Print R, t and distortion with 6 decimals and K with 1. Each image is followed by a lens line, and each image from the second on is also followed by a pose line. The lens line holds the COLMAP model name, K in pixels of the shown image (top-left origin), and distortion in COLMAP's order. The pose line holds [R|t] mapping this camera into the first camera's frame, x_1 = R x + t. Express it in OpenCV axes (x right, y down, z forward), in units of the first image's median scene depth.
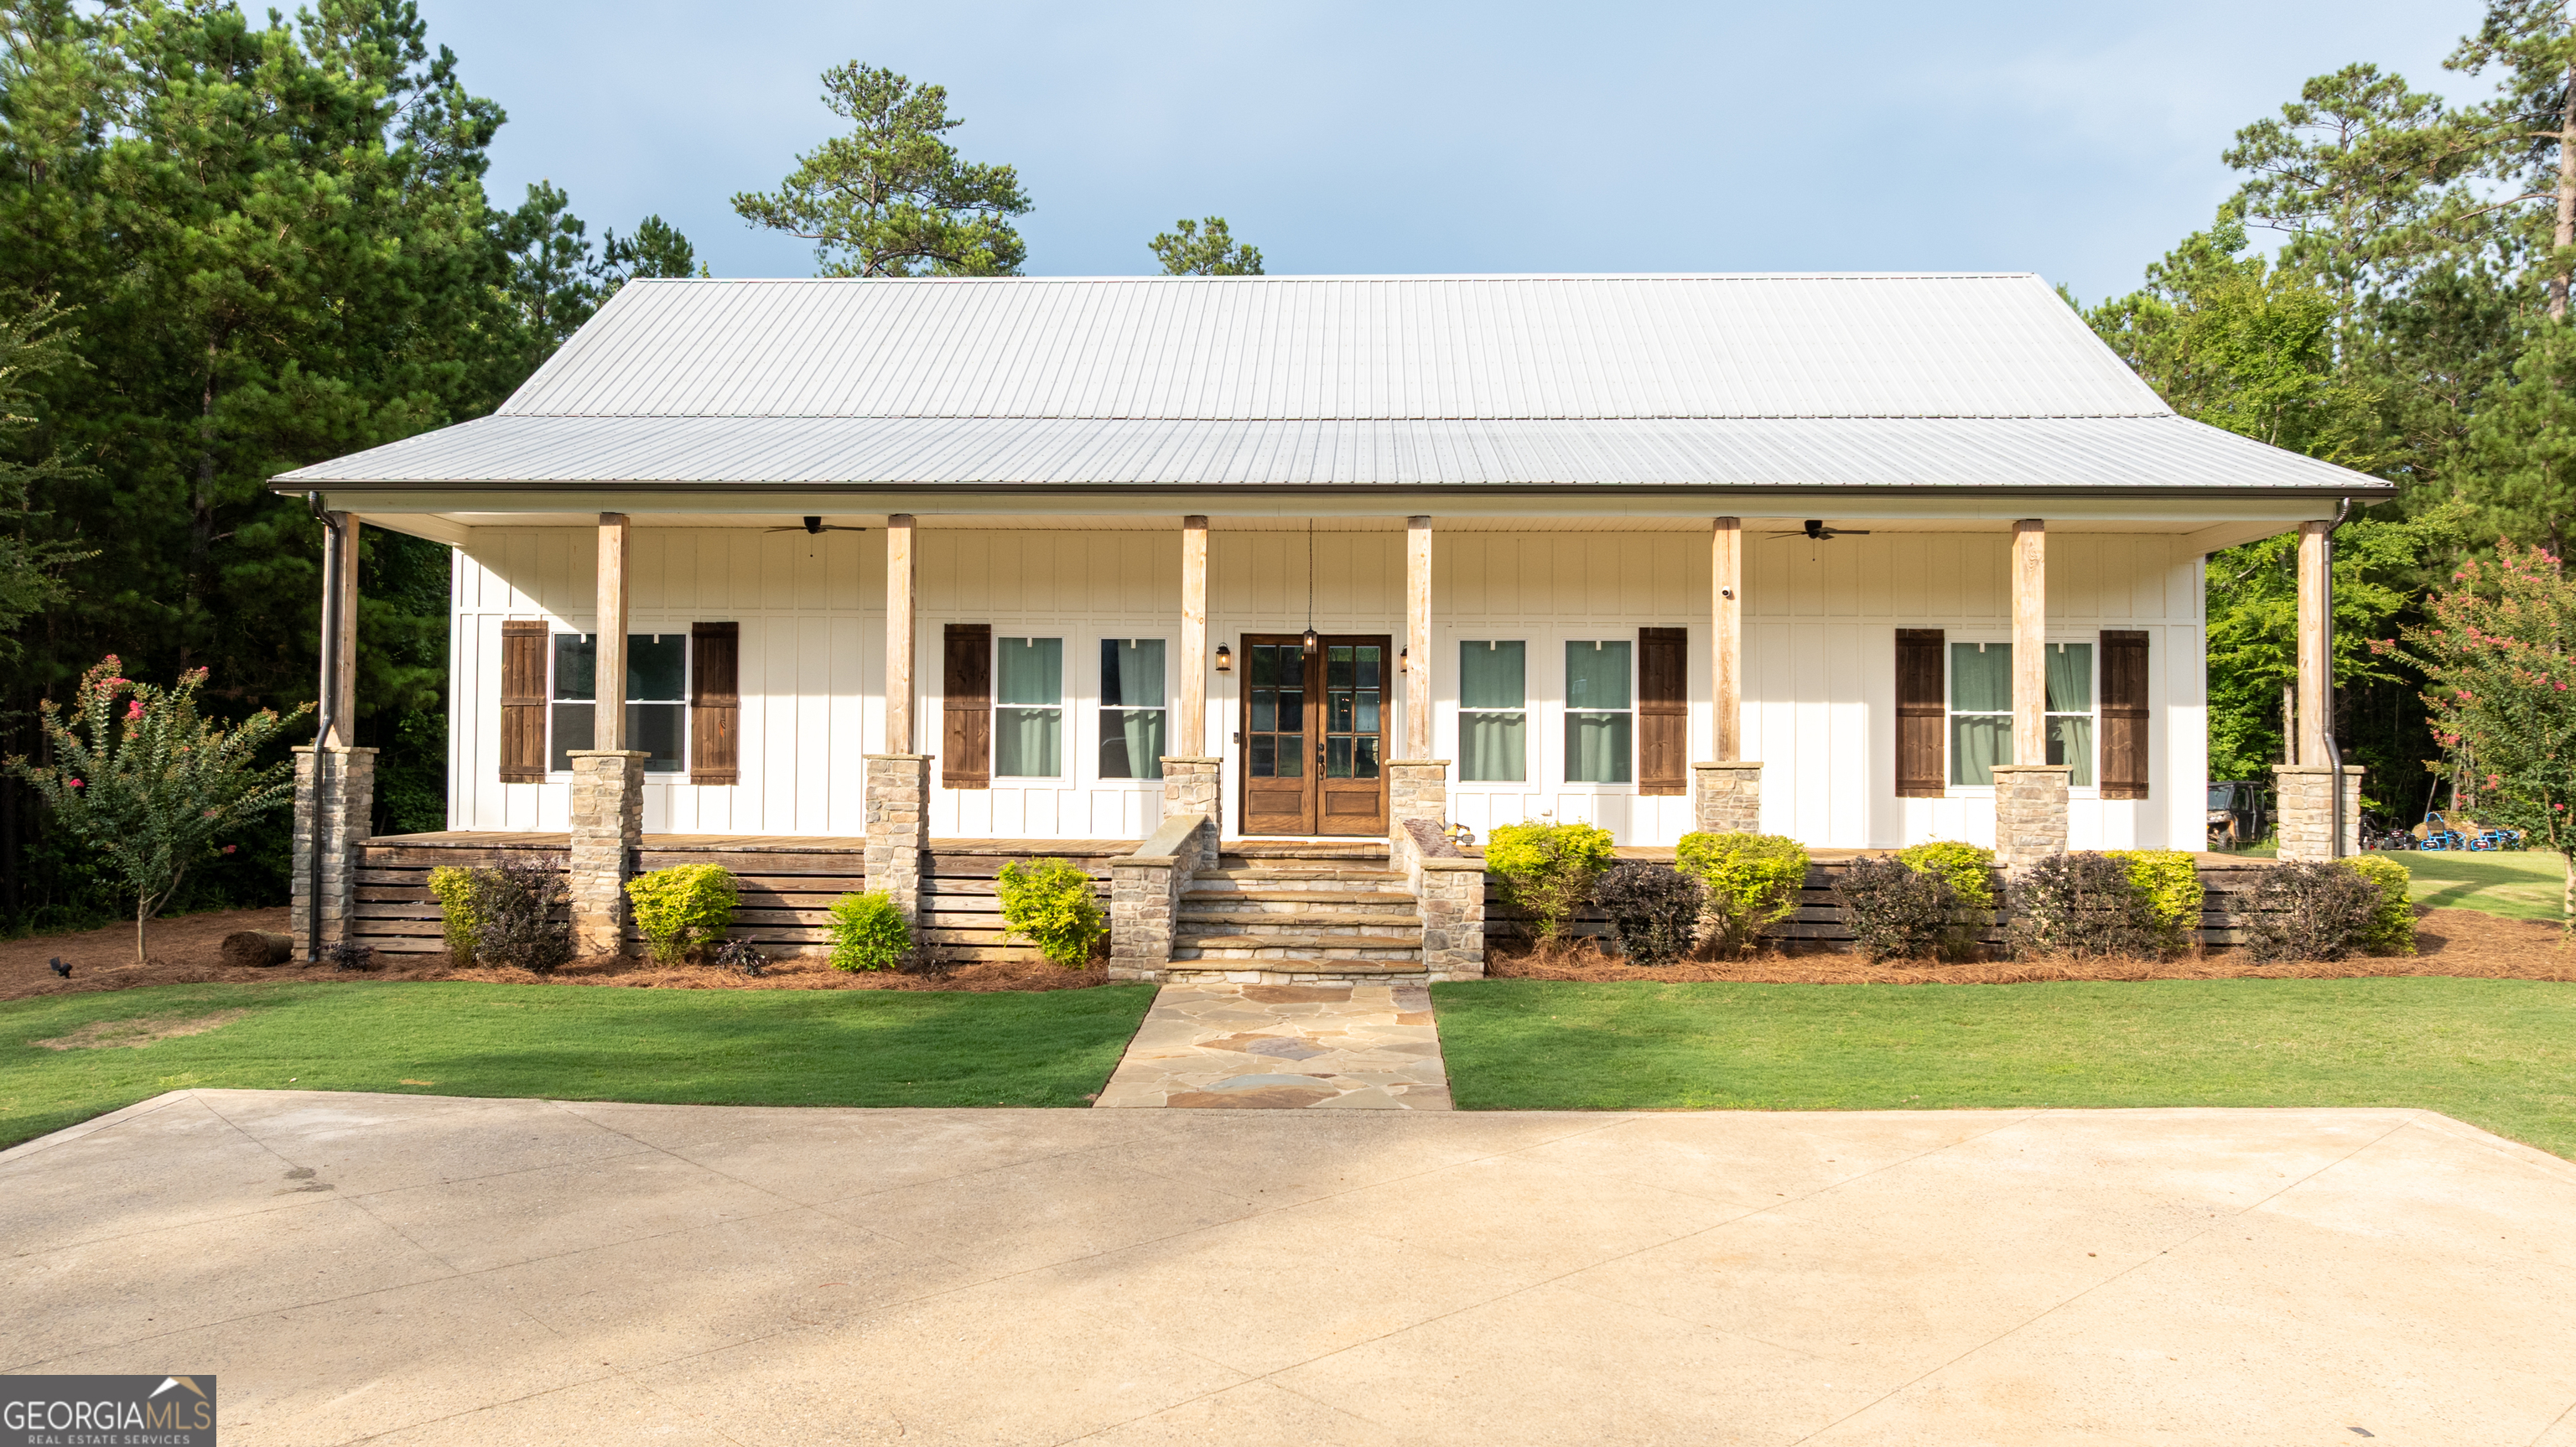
lens RADIAL K [[1829.0, 0, 1288.0], [0, 1829.0, 723.5], [0, 0, 1]] dist [-0.037544, 0.053686]
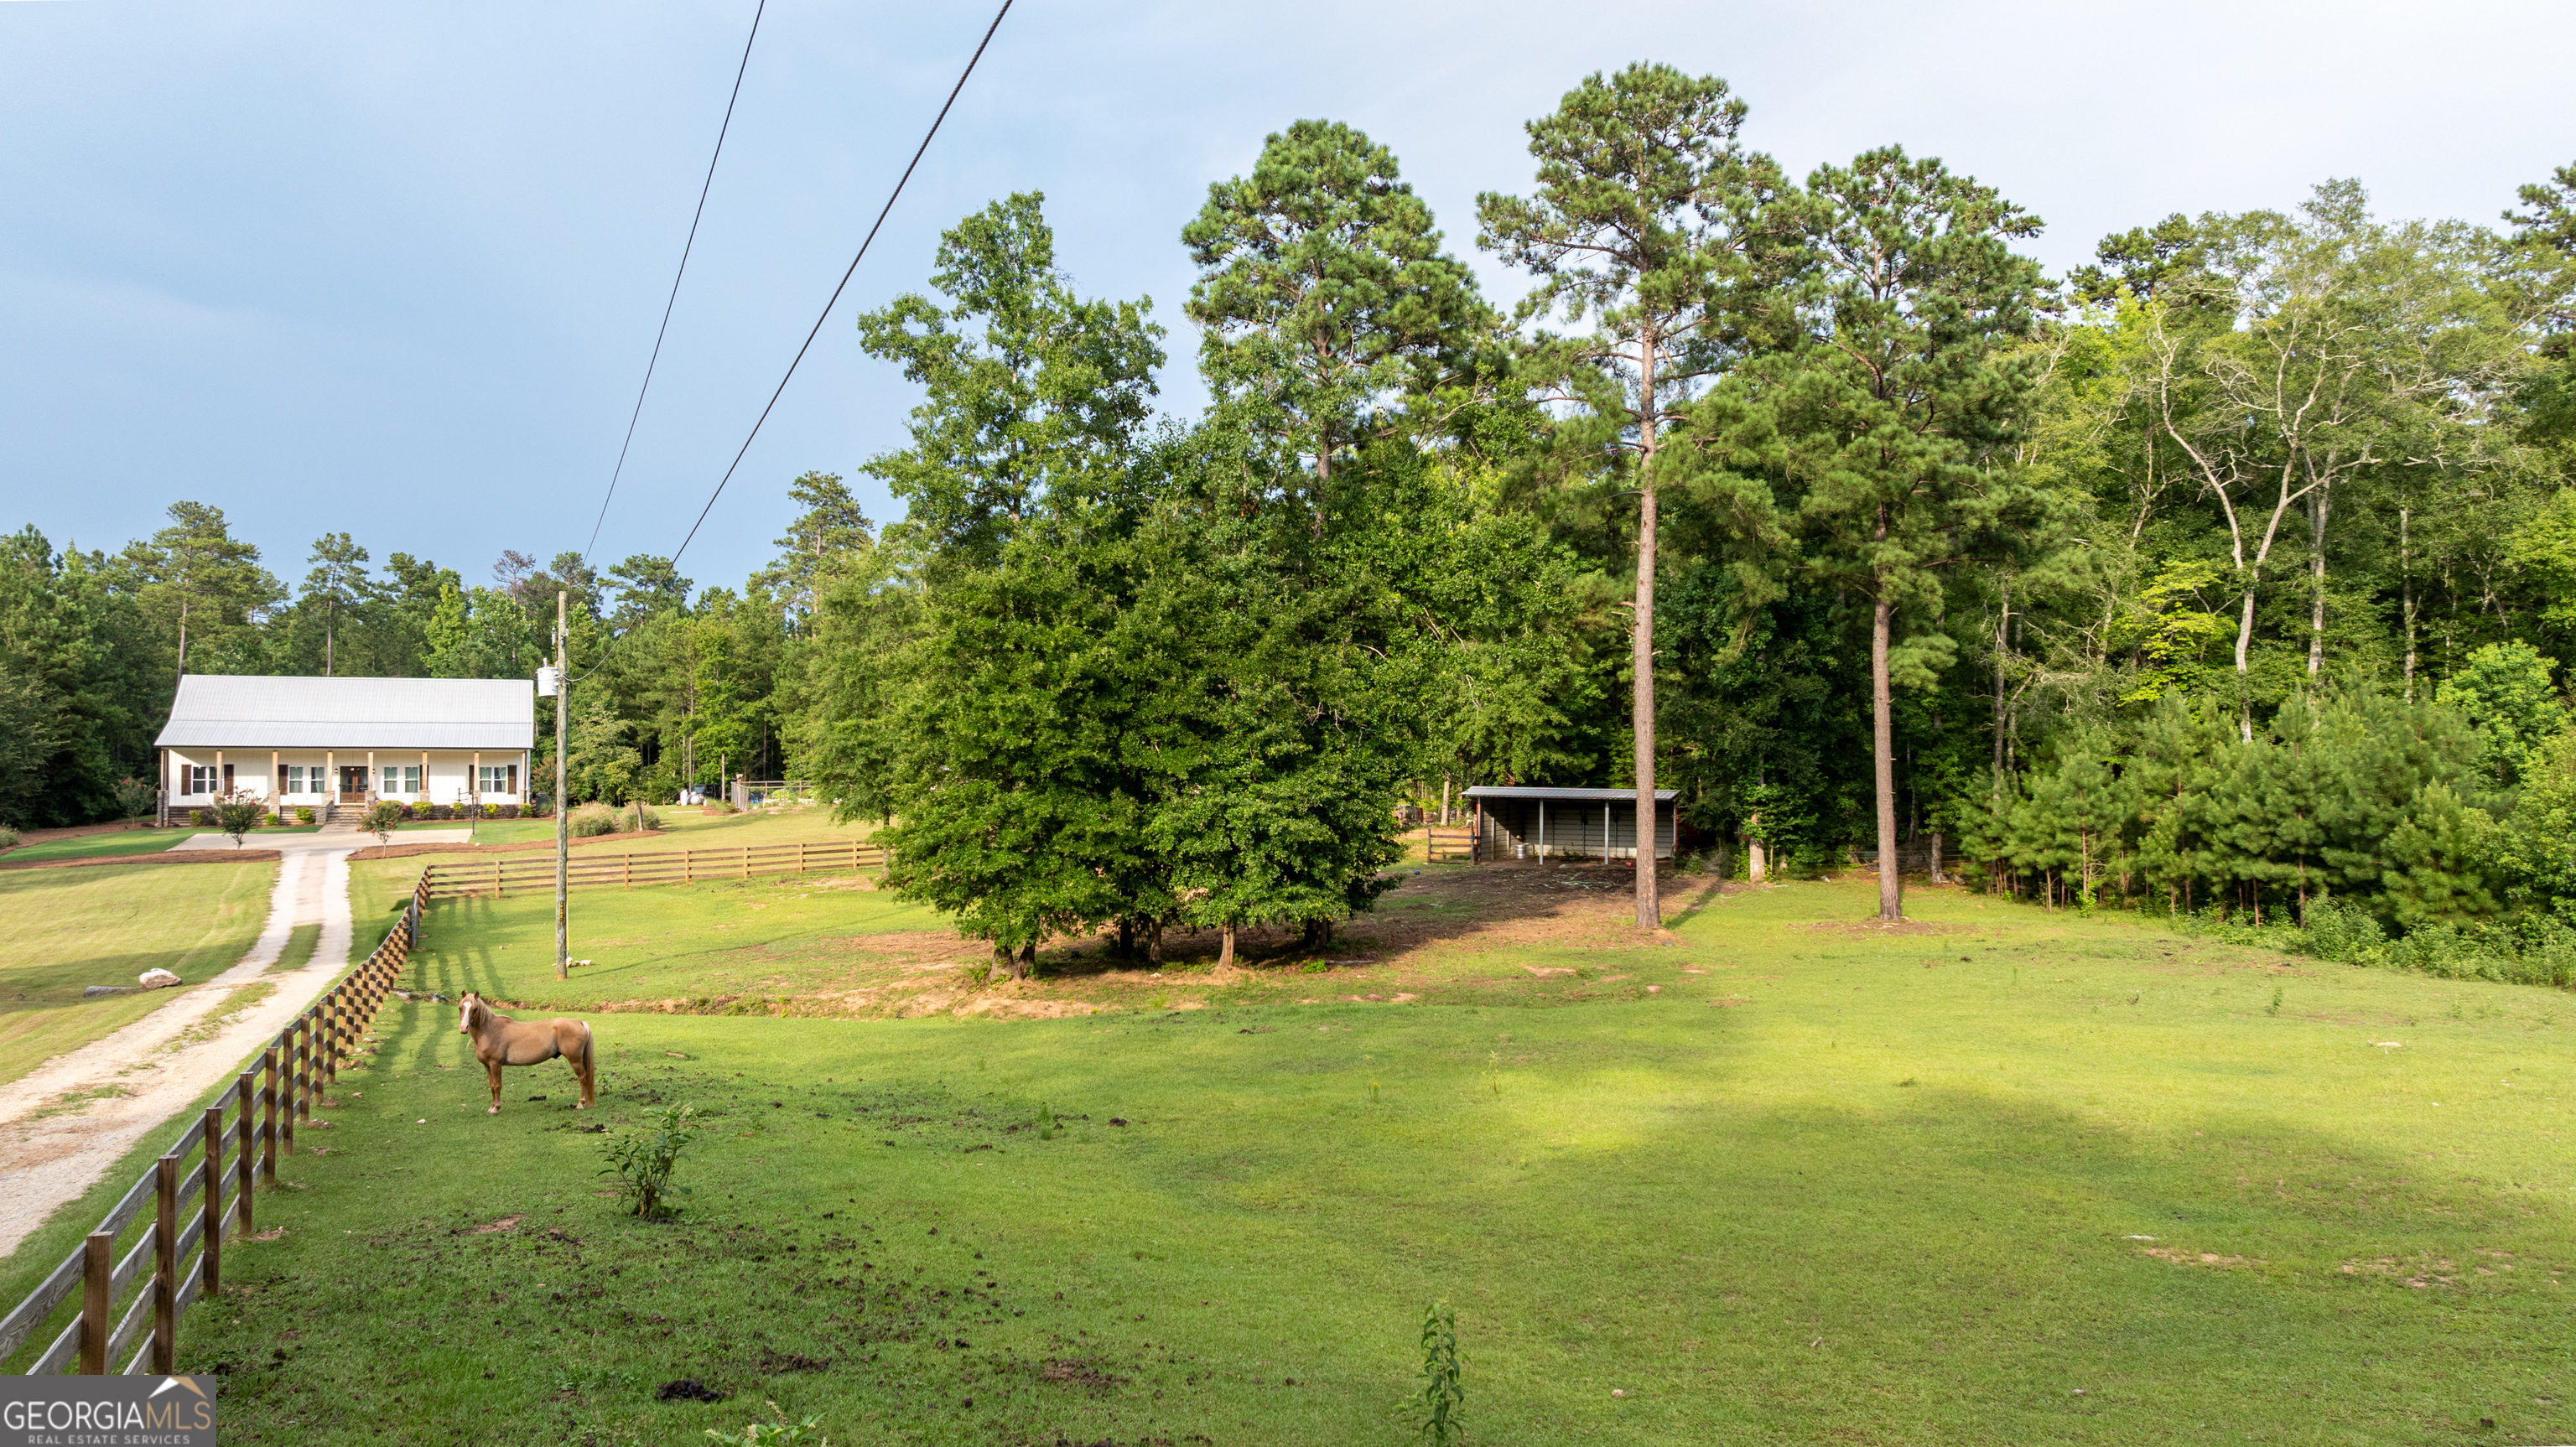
lens RADIAL K [[1854.0, 0, 1288.0], [0, 1854.0, 723.5], [0, 0, 1]] dist [-0.030134, 0.001432]
pose [[0.911668, 0.000433, 0.410927, 0.298333], [-0.005338, 0.999928, 0.010791, -0.251617], [-0.410893, -0.012031, 0.911604, -5.176043]]
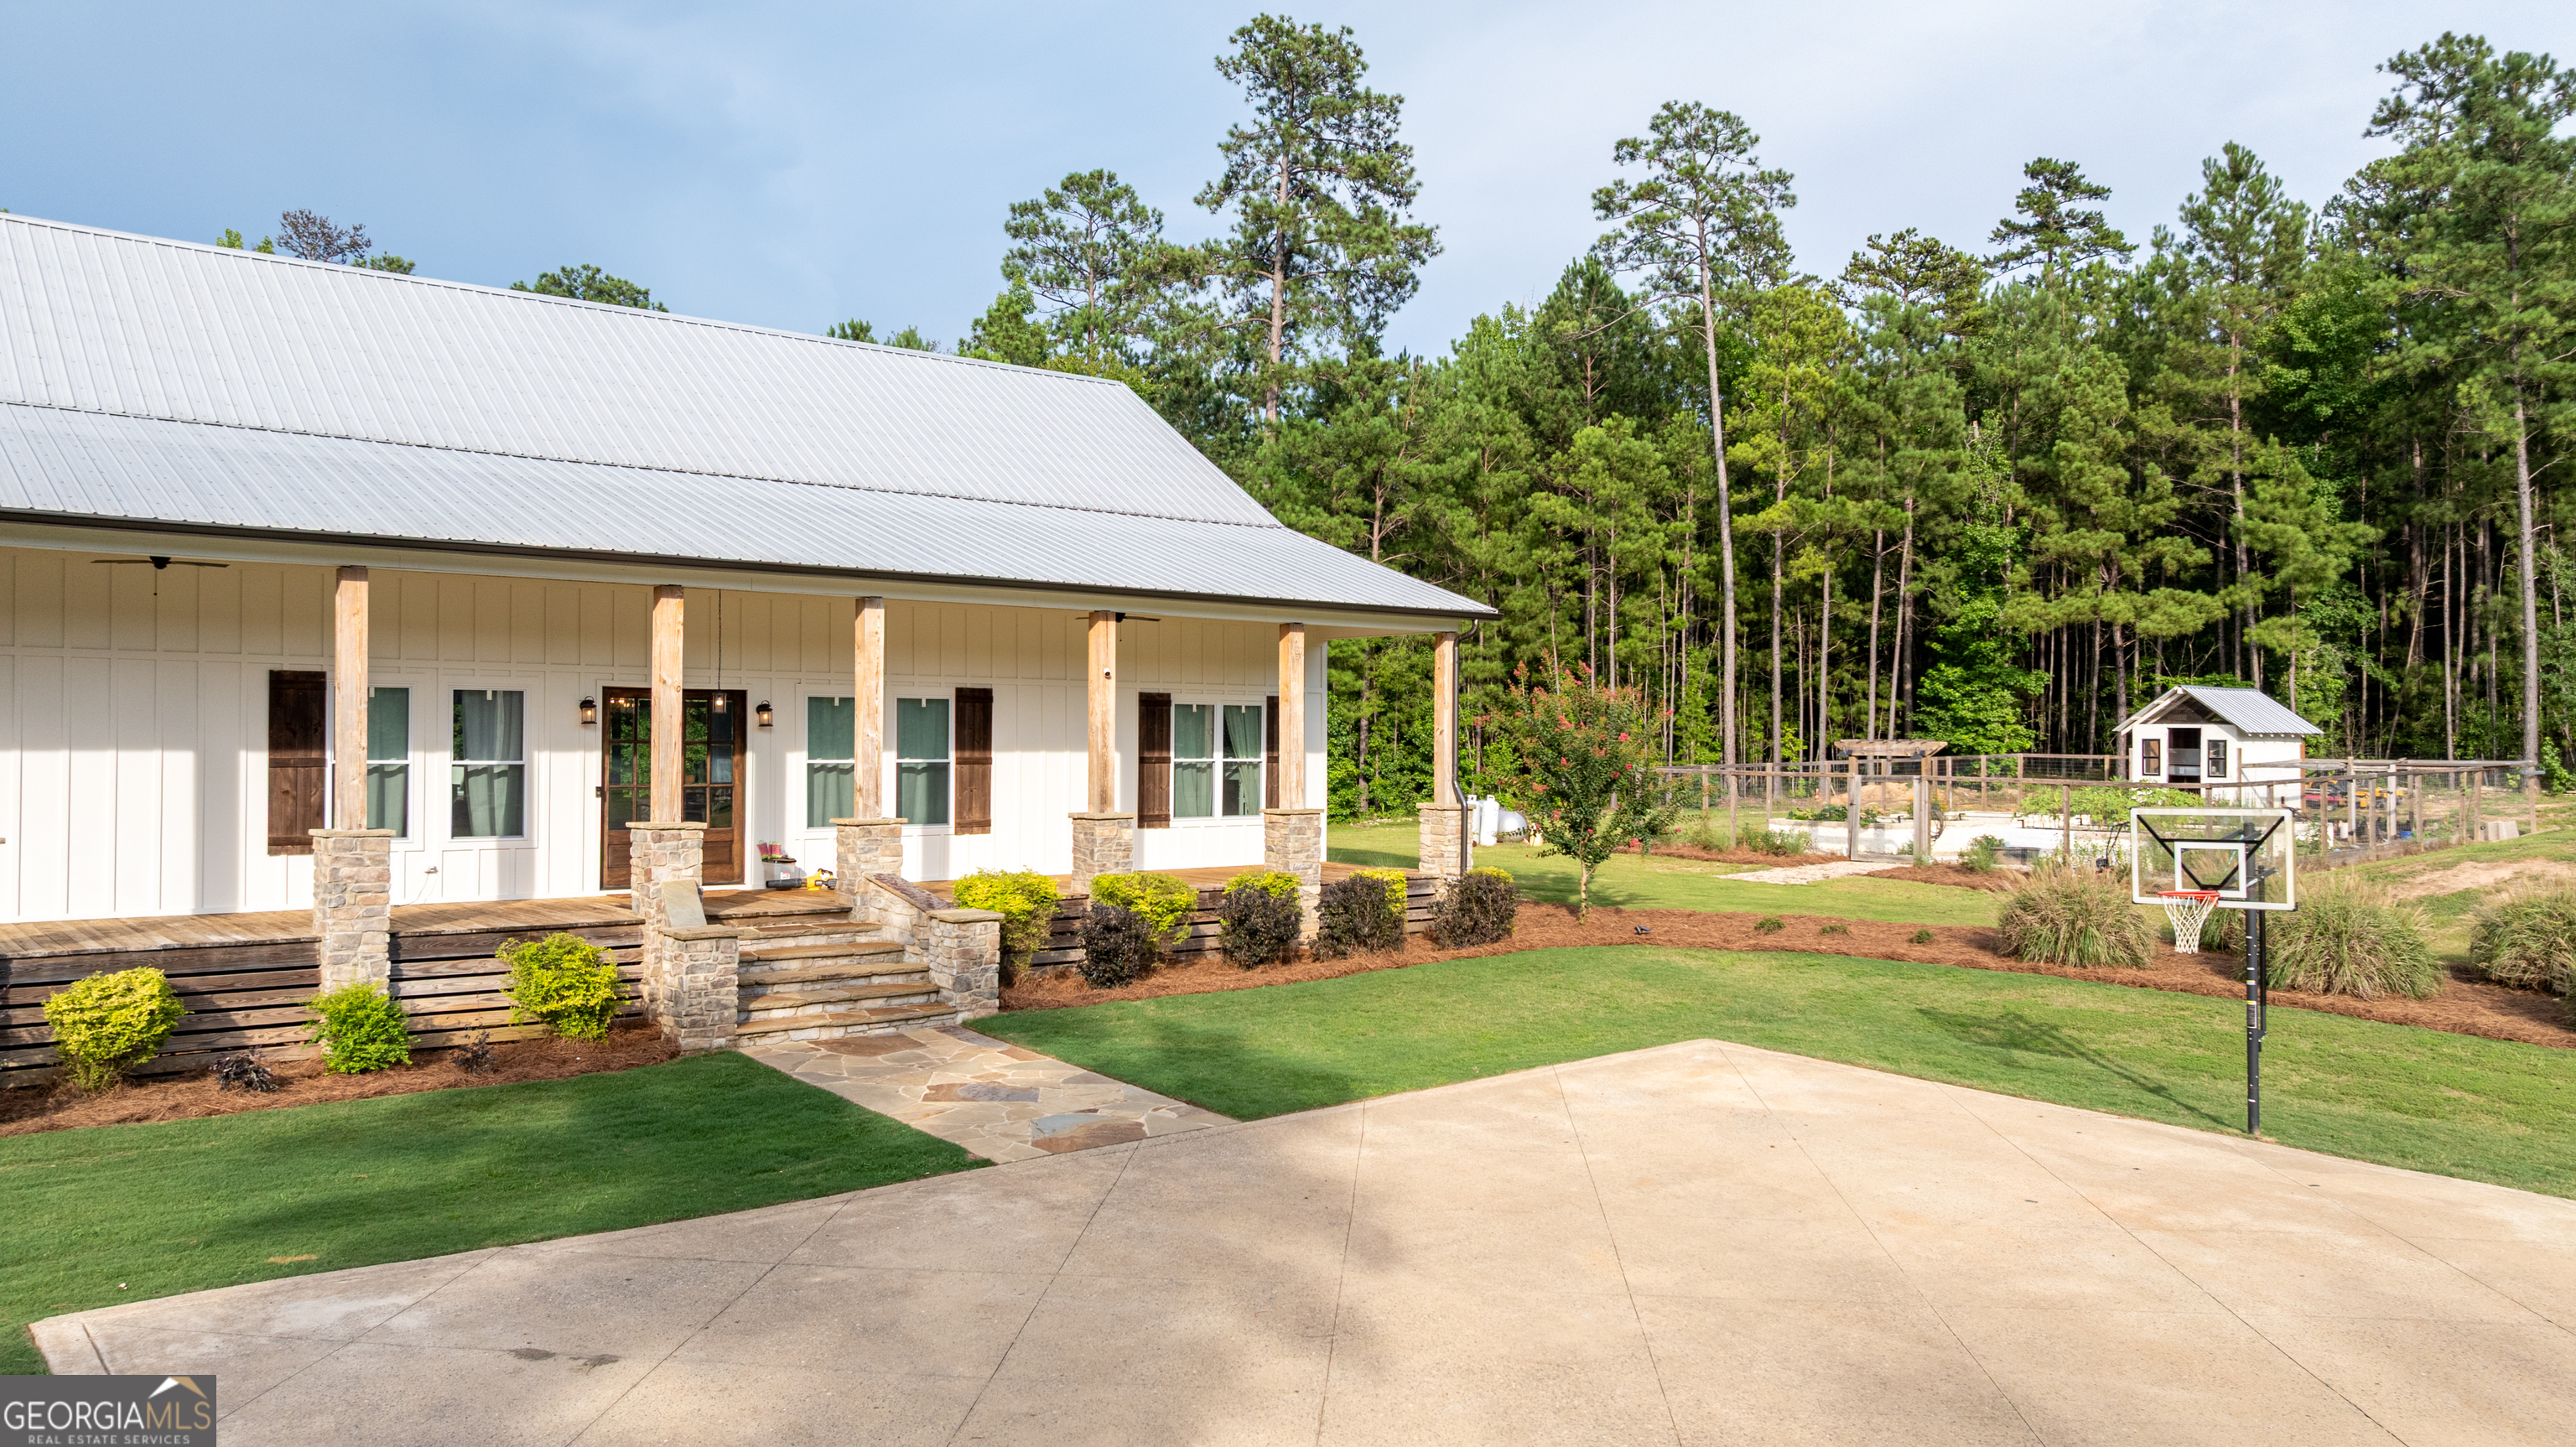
lens RADIAL K [[1854.0, 0, 1288.0], [0, 1854.0, 723.5], [0, 0, 1]] dist [-0.030134, 0.001432]
pose [[0.738233, 0.001555, 0.674544, -0.436128], [-0.017178, 0.999716, 0.016495, -0.052925], [-0.674327, -0.023764, 0.738050, 0.009279]]
